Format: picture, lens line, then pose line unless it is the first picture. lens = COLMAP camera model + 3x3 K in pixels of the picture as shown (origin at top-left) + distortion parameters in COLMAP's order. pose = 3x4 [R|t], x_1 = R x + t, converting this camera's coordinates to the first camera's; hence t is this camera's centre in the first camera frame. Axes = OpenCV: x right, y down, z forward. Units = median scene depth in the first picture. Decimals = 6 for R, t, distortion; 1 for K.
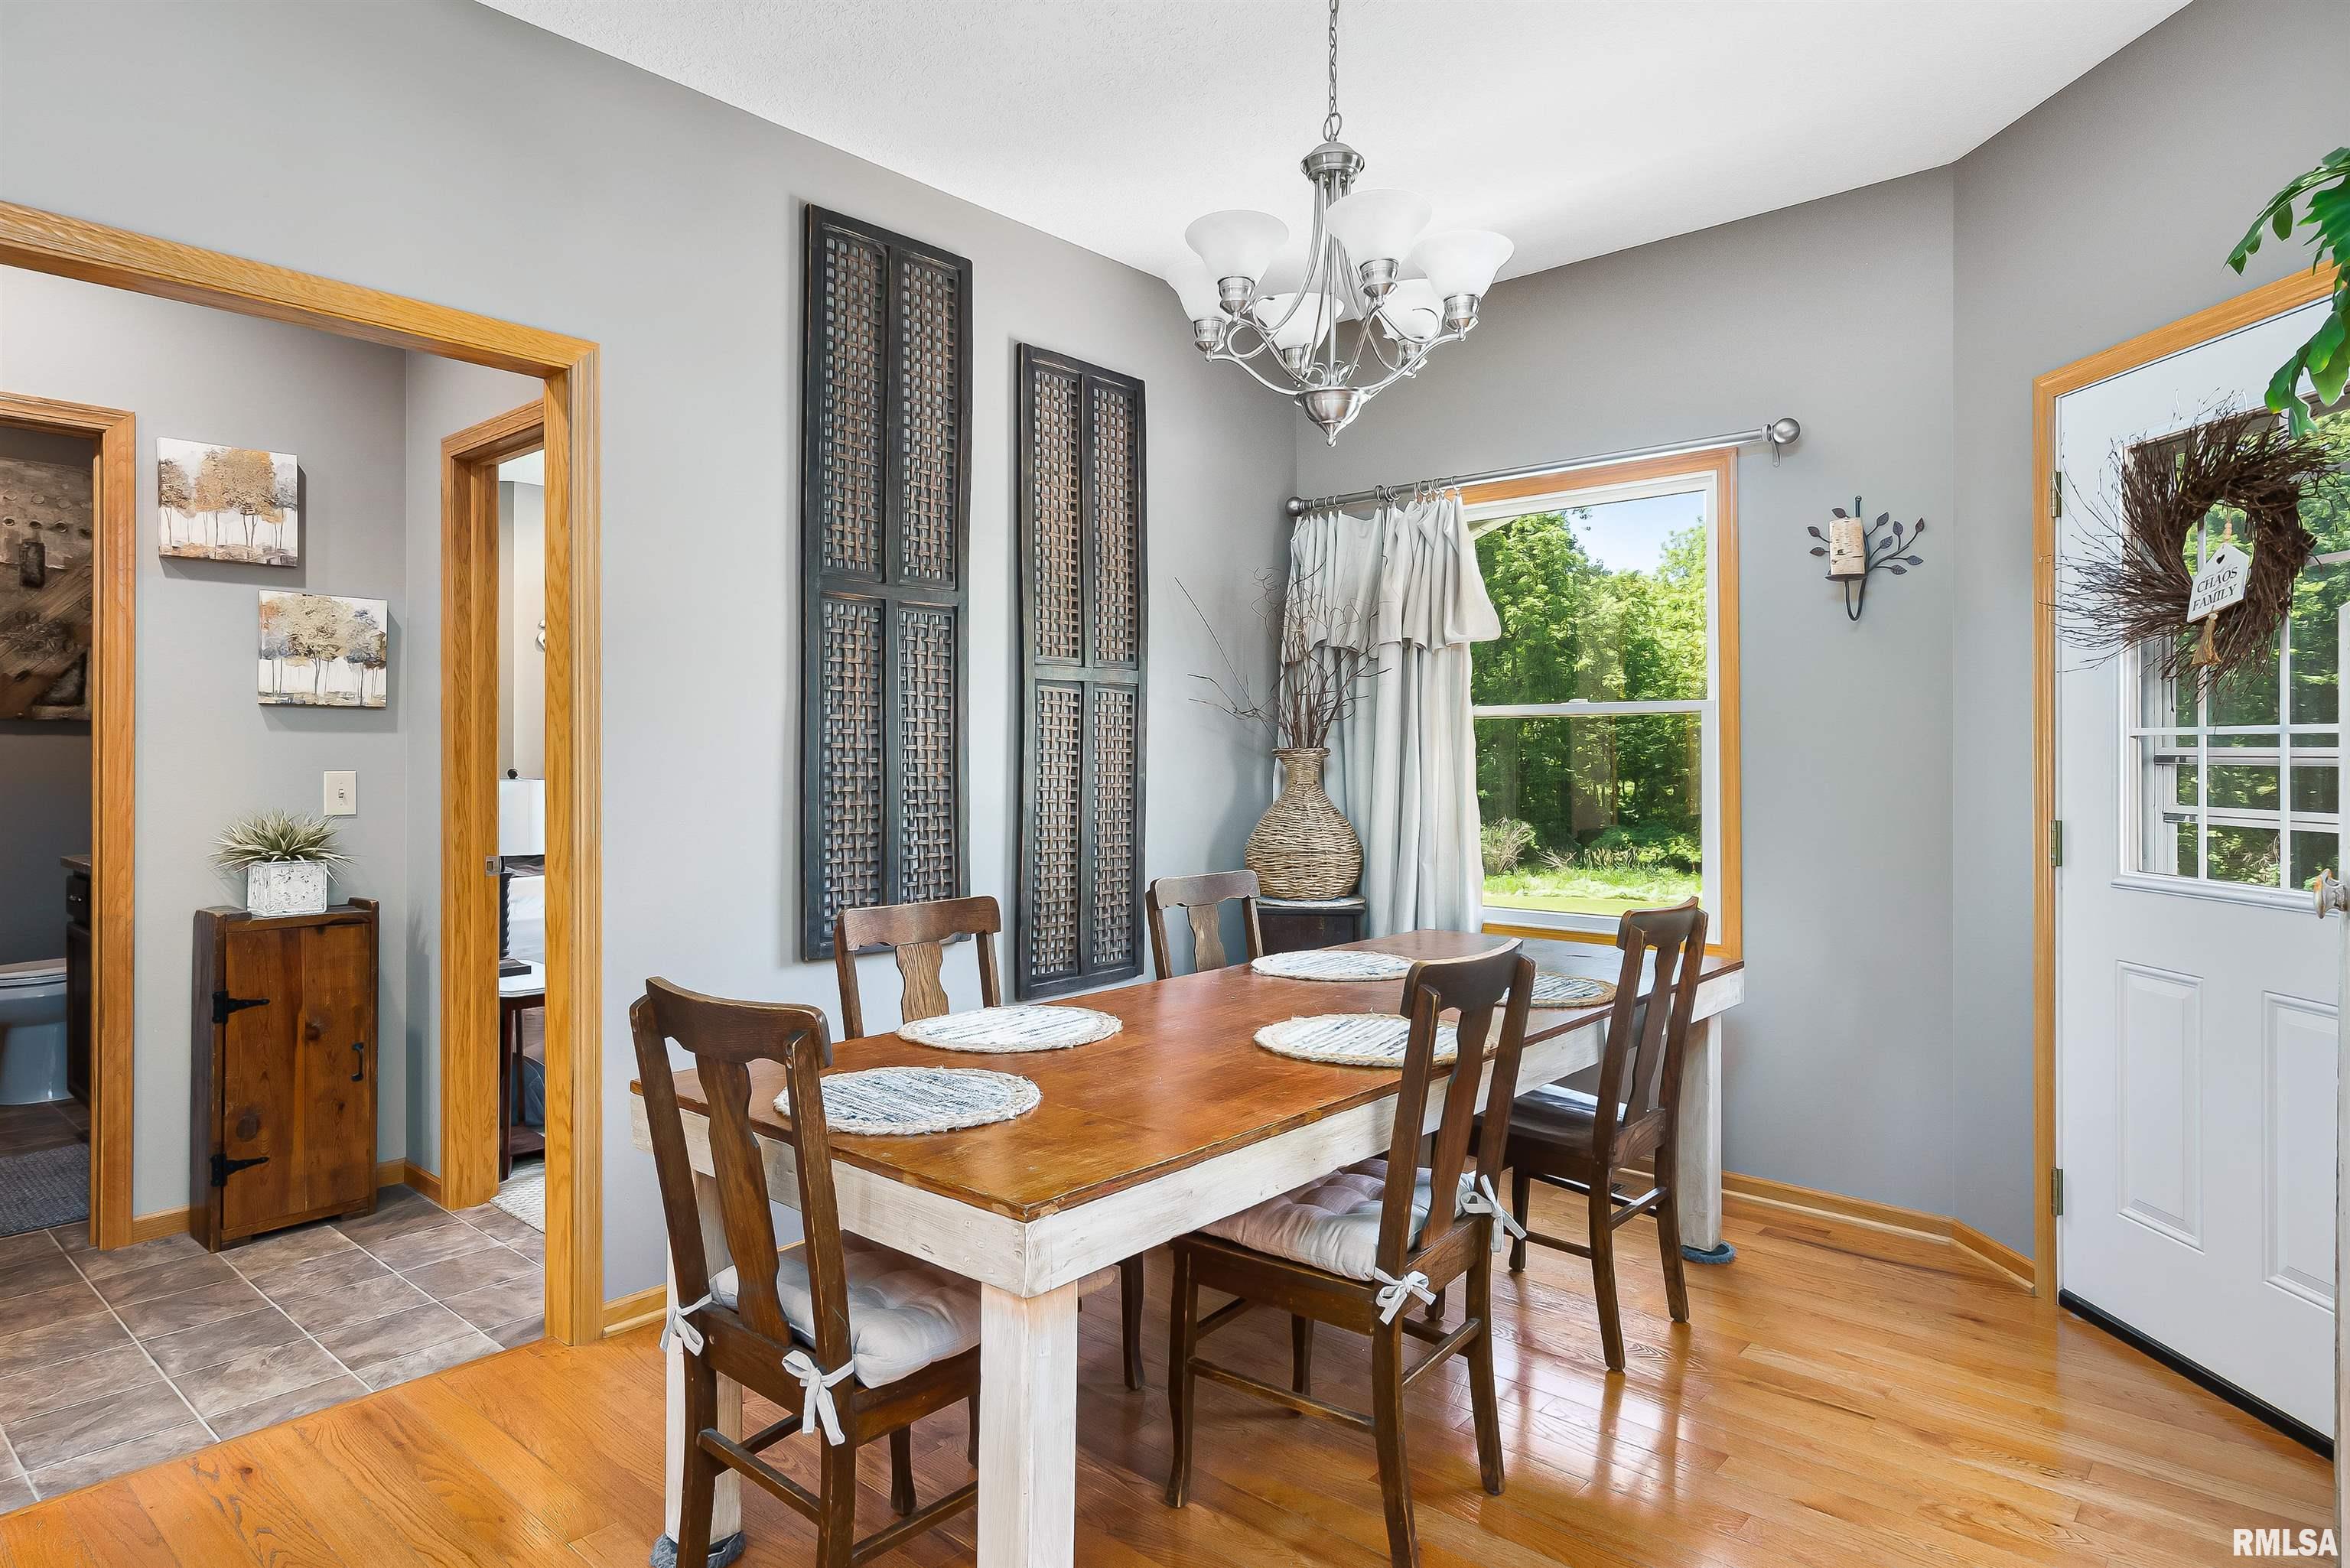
lens RADIAL K [[1329.1, 0, 1180.5], [0, 1329.1, 752.6], [0, 0, 1]] dist [0.003051, 0.001716]
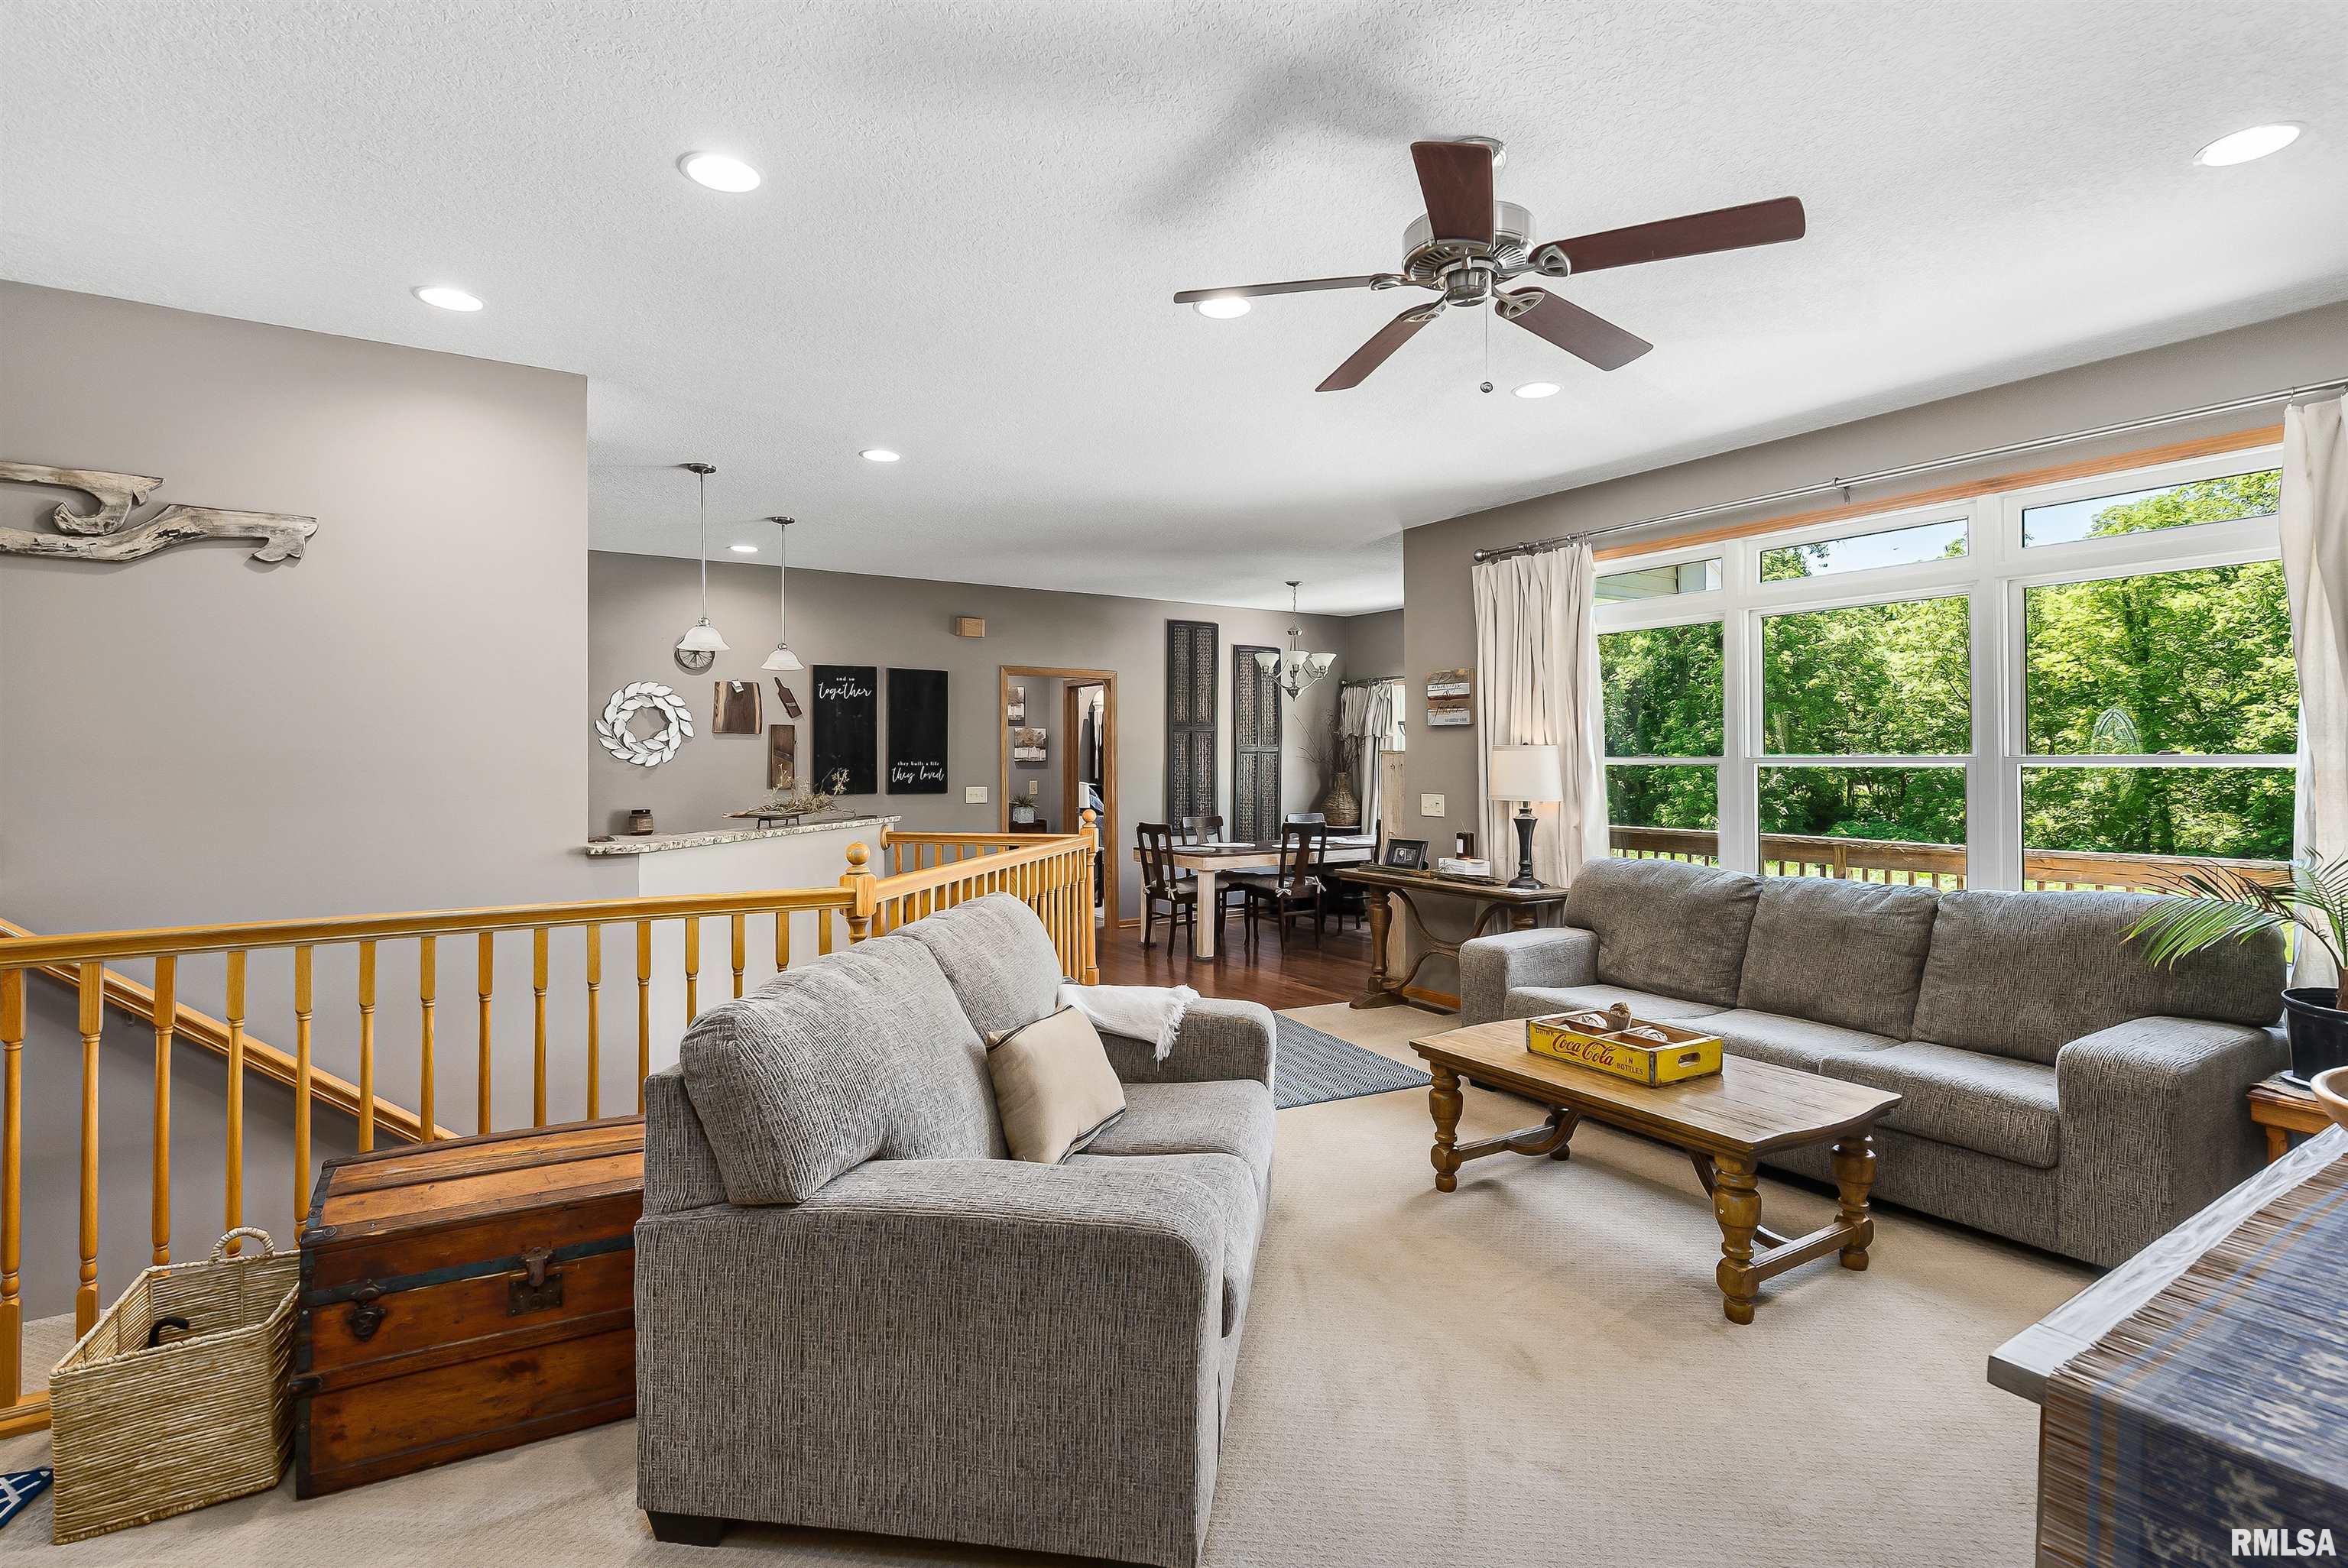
lens RADIAL K [[1118.7, 0, 1171.3], [0, 1118.7, 759.9], [0, 0, 1]] dist [-0.002745, -0.000271]
pose [[0.962165, -0.003449, -0.272446, 0.471244], [0.003983, 0.999991, 0.001407, -0.042253], [0.272438, -0.002439, 0.962170, -1.641686]]
